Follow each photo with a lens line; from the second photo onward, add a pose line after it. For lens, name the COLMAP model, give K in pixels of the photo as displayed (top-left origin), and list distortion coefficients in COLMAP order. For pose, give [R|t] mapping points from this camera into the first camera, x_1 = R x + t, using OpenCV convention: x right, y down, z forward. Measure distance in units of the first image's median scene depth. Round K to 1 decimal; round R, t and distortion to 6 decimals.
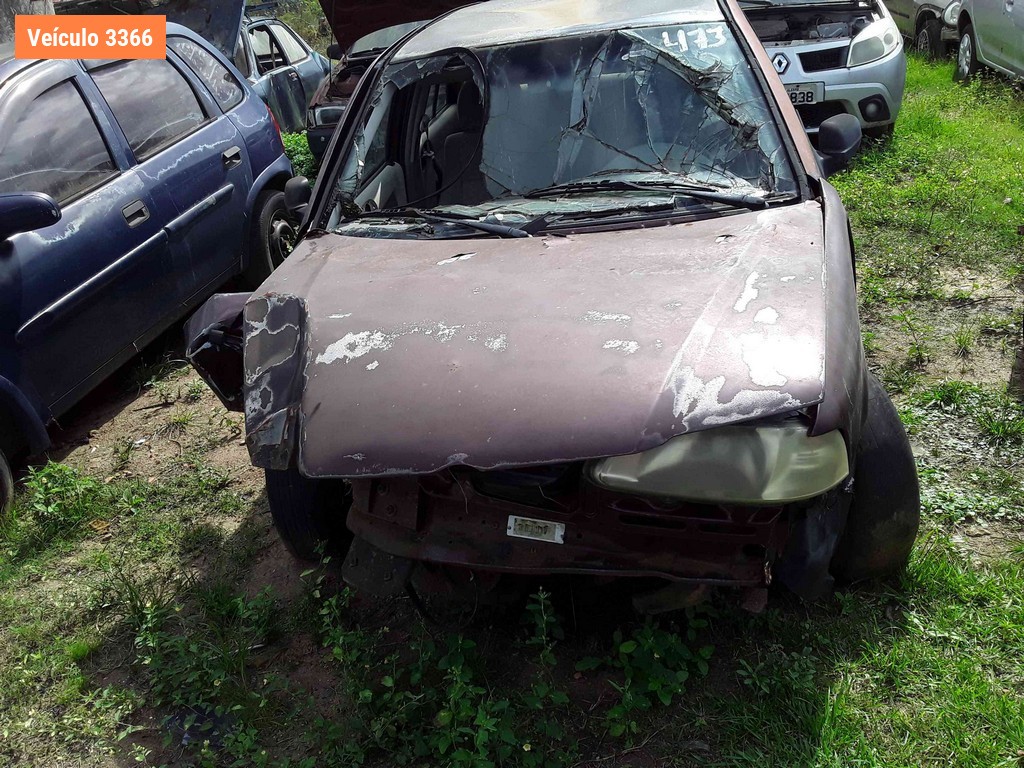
lens RADIAL K [[940.4, 0, 512.0], [0, 940.4, 384.0], [0, 0, 1]] dist [0.115562, -0.254017]
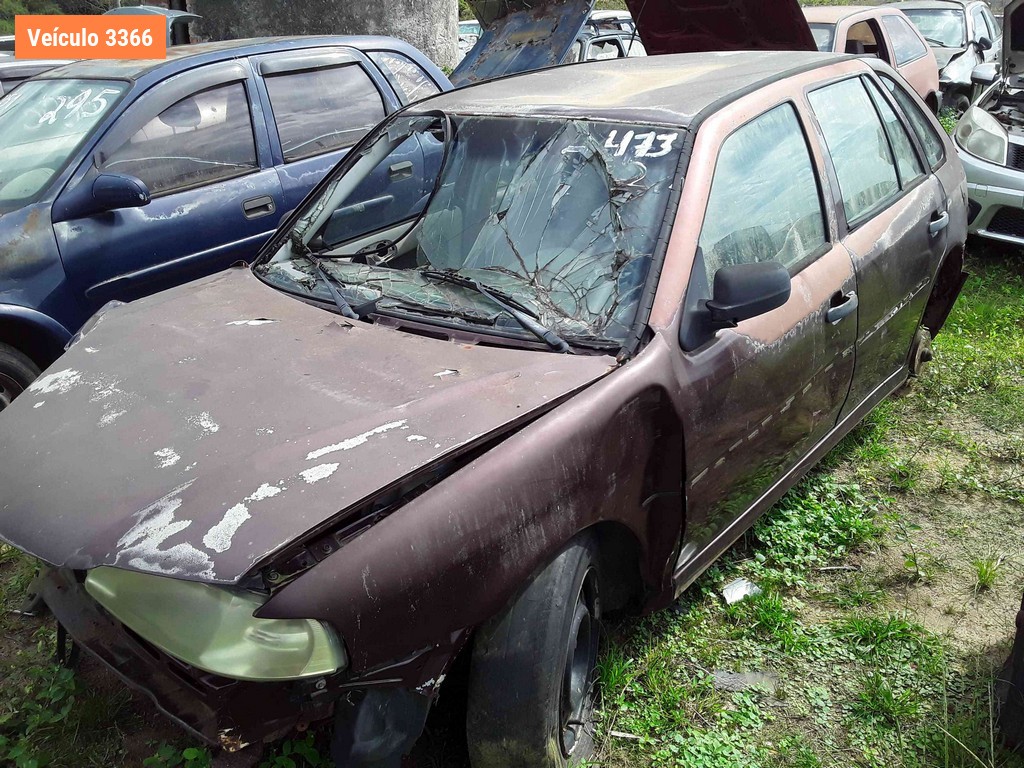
lens RADIAL K [[940.4, 0, 512.0], [0, 940.4, 384.0], [0, 0, 1]] dist [0.115562, -0.254017]
pose [[0.871224, 0.266235, -0.412416, 0.563846], [-0.266446, 0.962090, 0.058214, -0.184133], [0.412280, 0.059169, 0.909134, 0.179058]]
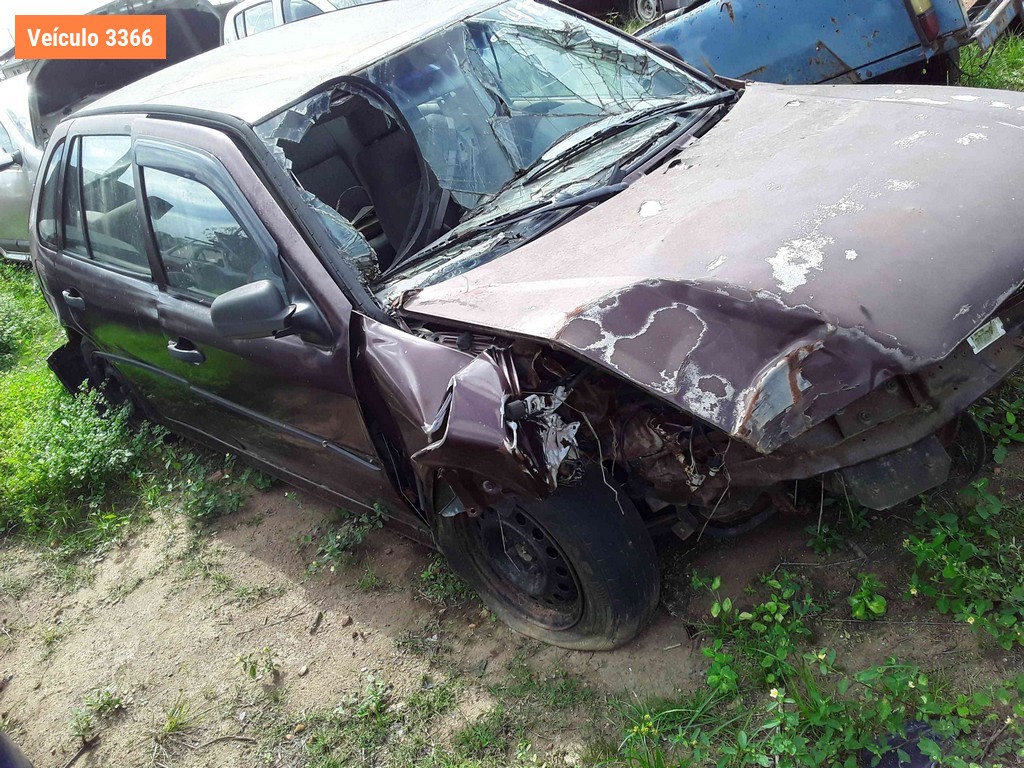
lens RADIAL K [[946.5, 0, 525.1], [0, 946.5, 376.8], [0, 0, 1]] dist [0.125167, -0.267737]
pose [[0.593275, -0.433425, 0.678357, -0.754733], [0.531586, 0.843749, 0.074187, -0.116113], [-0.604517, 0.316592, 0.730978, 0.406238]]
